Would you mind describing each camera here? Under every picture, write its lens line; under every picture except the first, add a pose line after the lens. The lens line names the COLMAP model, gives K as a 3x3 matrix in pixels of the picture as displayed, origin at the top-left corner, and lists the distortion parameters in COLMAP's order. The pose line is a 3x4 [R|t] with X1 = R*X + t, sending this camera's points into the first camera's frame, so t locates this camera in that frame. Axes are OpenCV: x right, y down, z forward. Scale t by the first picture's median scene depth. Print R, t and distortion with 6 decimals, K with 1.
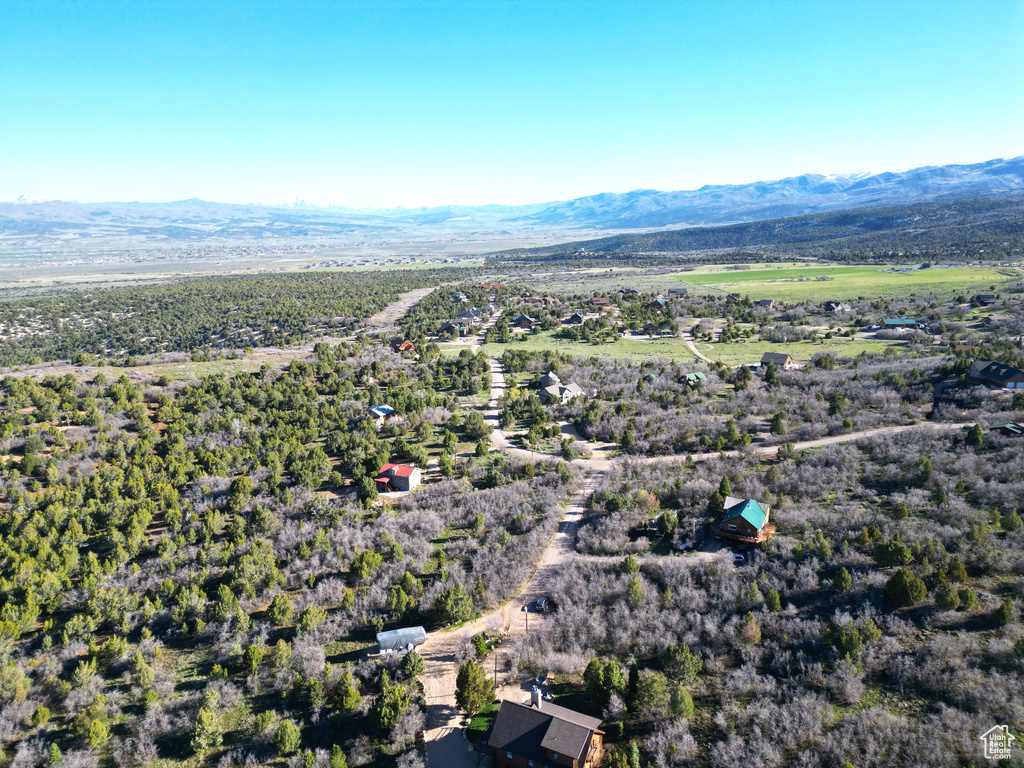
lens RADIAL K [[712.6, 0, 510.6], [0, 712.6, 386.4], [0, 0, 1]] dist [0.078446, -0.076081]
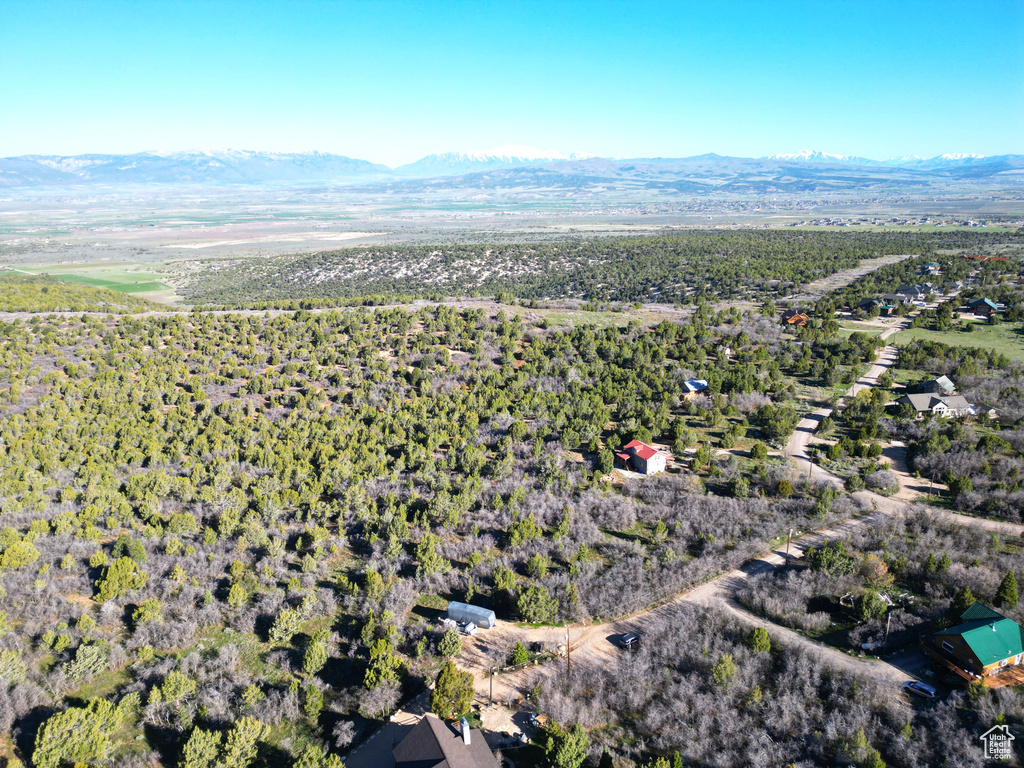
lens RADIAL K [[712.6, 0, 510.6], [0, 712.6, 386.4], [0, 0, 1]] dist [0.078446, -0.076081]
pose [[0.786414, 0.181970, -0.590287, 0.135589], [-0.146672, 0.983302, 0.107722, -0.022311], [0.600033, 0.001865, 0.799973, 0.083530]]
